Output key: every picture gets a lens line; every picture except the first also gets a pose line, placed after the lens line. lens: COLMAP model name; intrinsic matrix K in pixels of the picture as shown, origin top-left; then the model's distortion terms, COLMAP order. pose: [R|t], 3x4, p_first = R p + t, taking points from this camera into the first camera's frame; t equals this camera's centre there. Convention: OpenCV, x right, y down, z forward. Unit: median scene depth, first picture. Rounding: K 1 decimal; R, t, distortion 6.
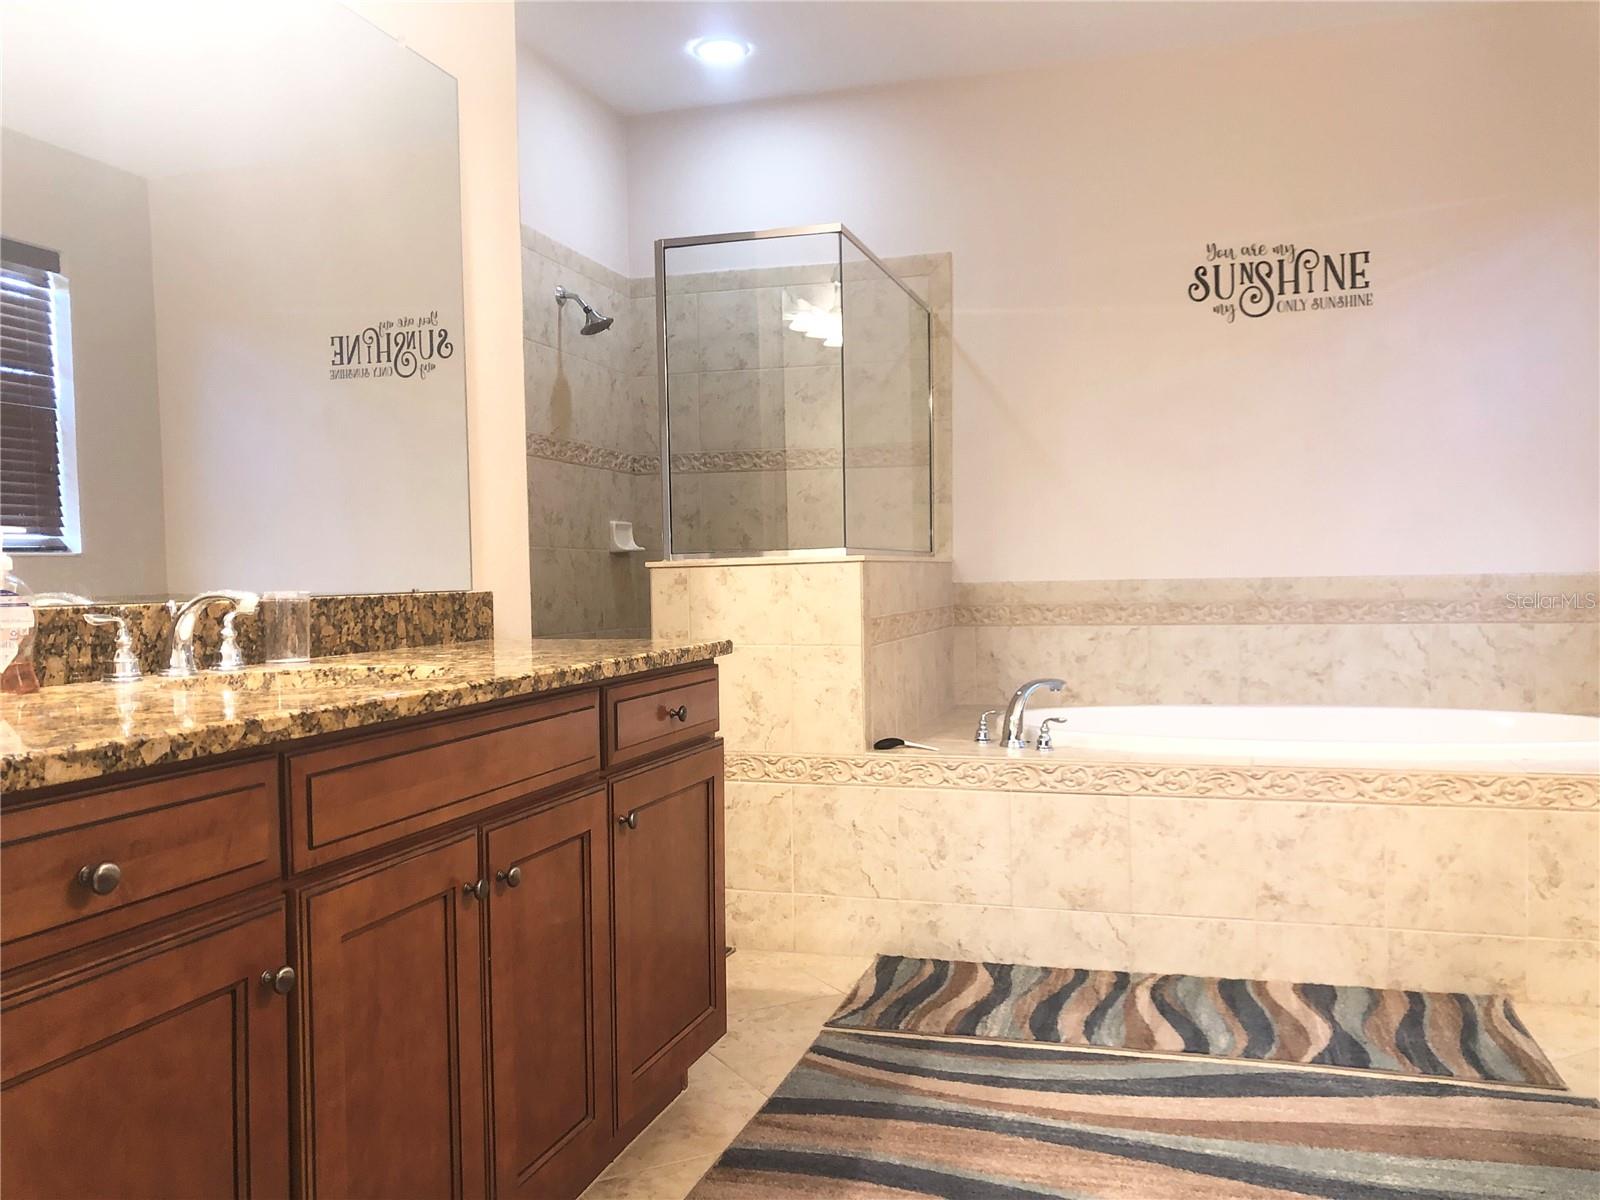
lens RADIAL K [[1314.0, 0, 805.0], [0, 1314.0, 607.3], [0, 0, 1]] dist [0.037962, -0.032029]
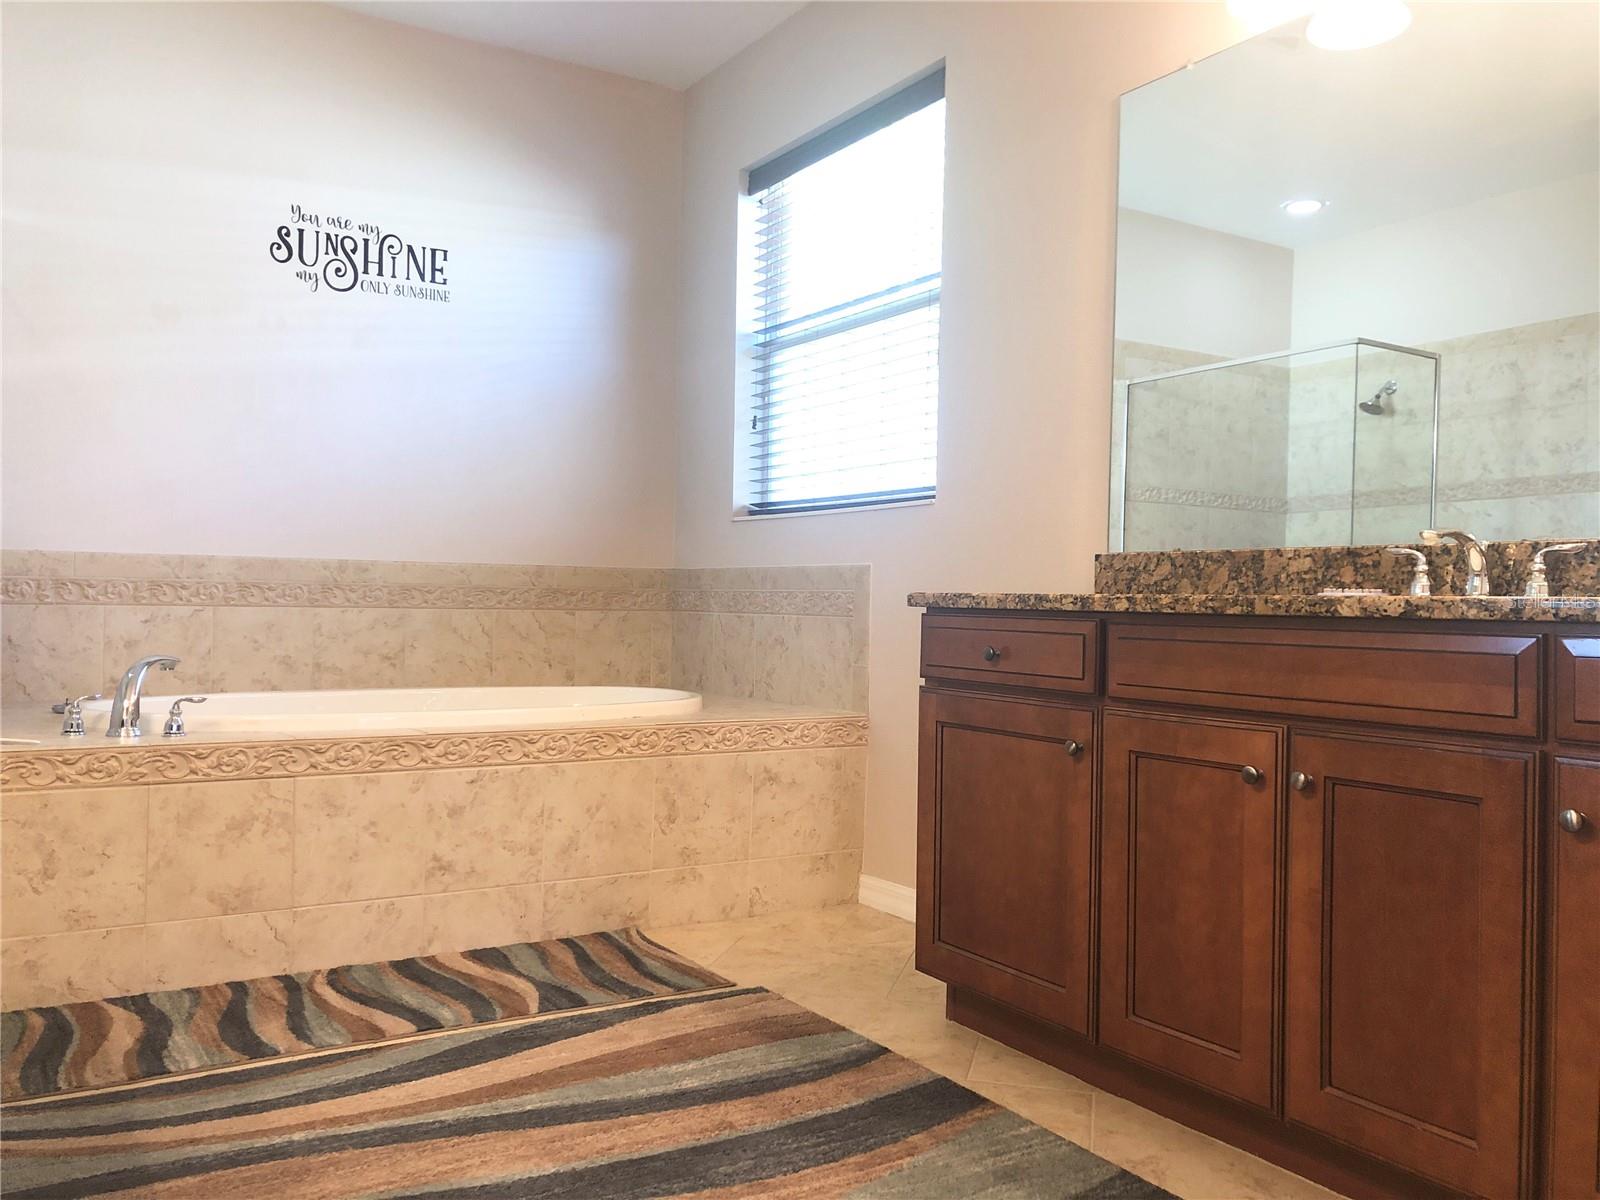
lens RADIAL K [[1314.0, 0, 800.6], [0, 1314.0, 594.7], [0, 0, 1]] dist [0.037962, -0.032029]
pose [[0.673412, 0.031308, 0.738604, -0.191426], [-0.009156, 0.999379, -0.034015, 0.045350], [-0.739210, 0.016143, 0.673281, 0.131652]]
